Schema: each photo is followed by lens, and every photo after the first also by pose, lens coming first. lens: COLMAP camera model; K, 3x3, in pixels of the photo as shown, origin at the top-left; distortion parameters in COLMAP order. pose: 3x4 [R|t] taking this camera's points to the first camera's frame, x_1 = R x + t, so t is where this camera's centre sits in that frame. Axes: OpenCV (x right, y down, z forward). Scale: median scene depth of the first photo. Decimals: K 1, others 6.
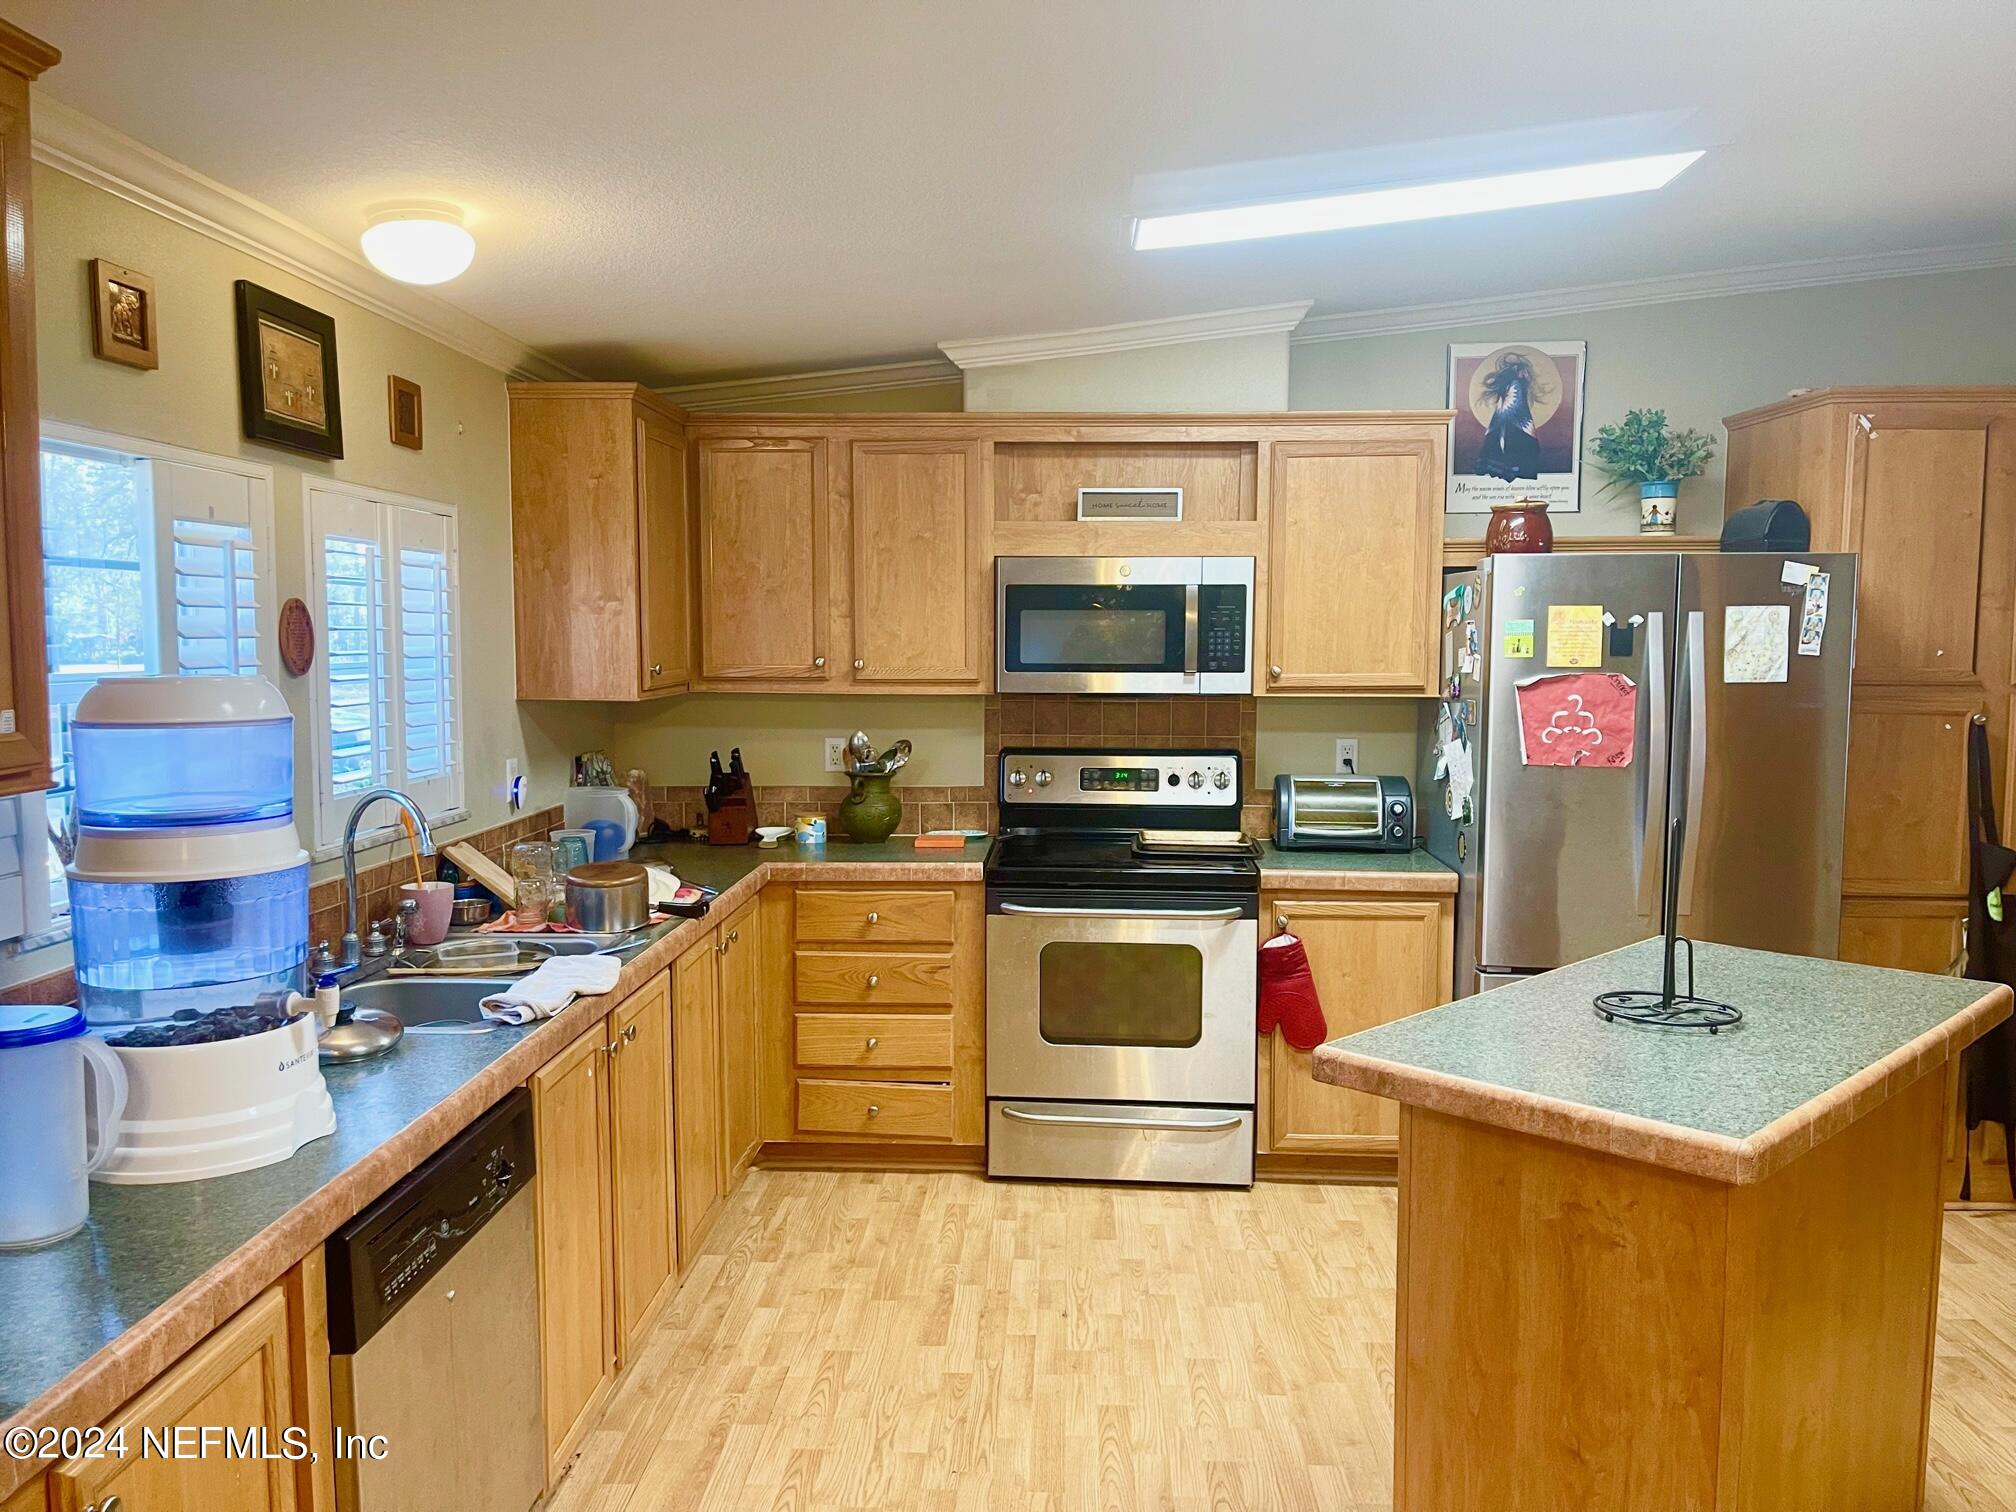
lens RADIAL K [[1563.4, 0, 1014.8], [0, 1563.4, 761.3], [0, 0, 1]] dist [0.070170, -0.089051]
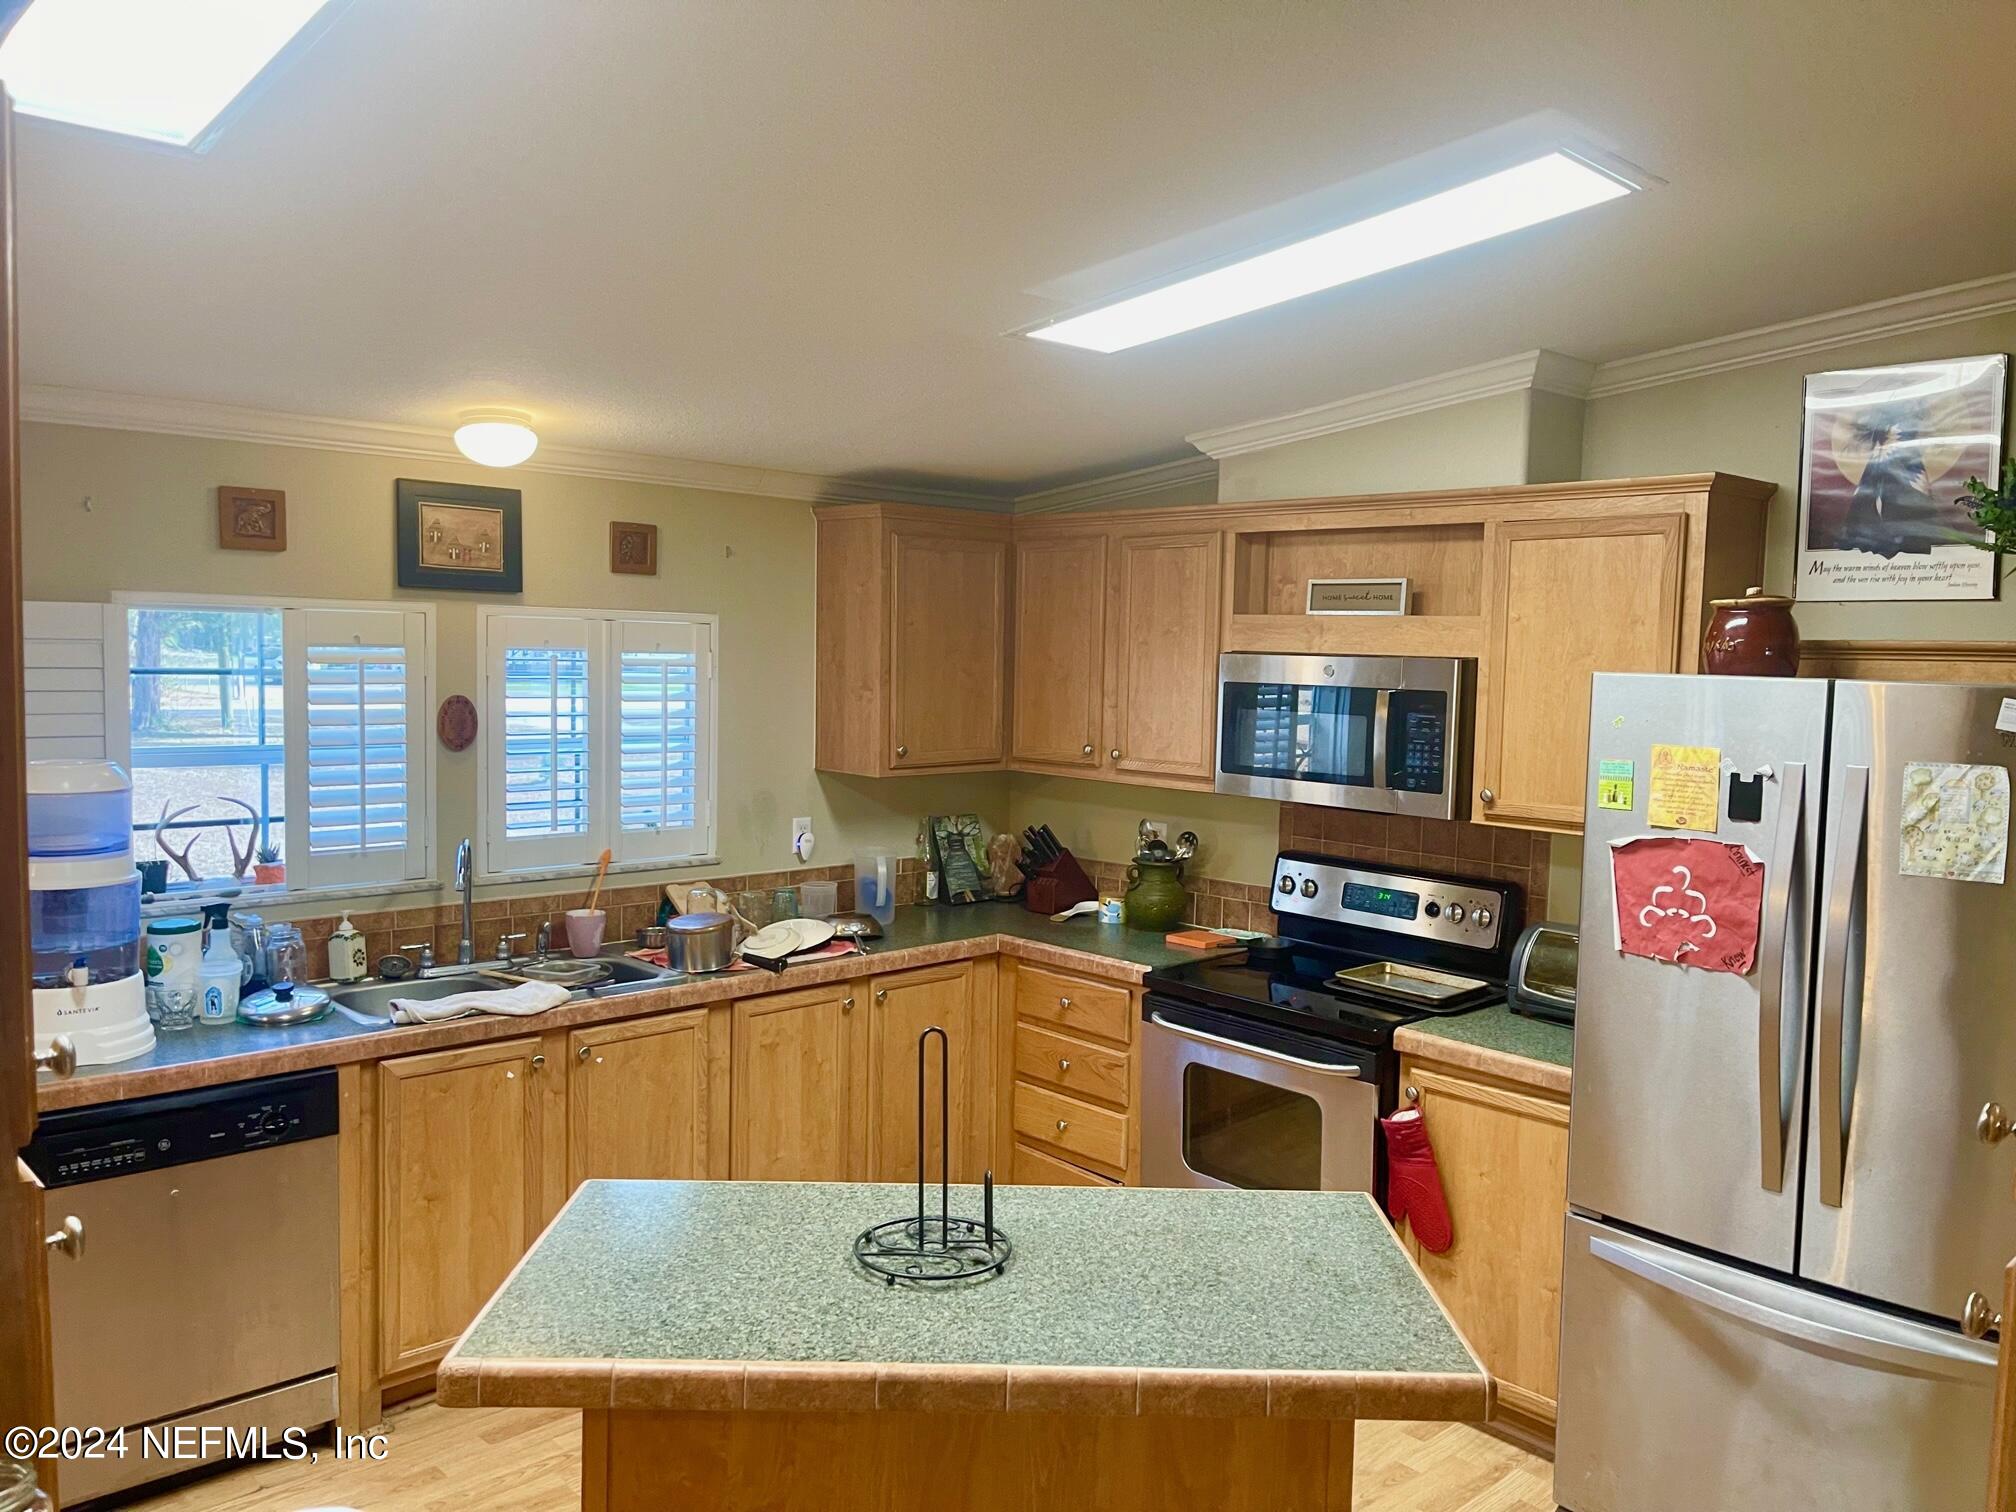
lens RADIAL K [[1563.4, 0, 1014.8], [0, 1563.4, 761.3], [0, 0, 1]] dist [0.070170, -0.089051]
pose [[0.715800, 0.067663, -0.695019, 0.586804], [-0.079293, 0.996733, 0.015371, -0.071048], [0.693789, 0.044108, 0.718827, 0.230447]]
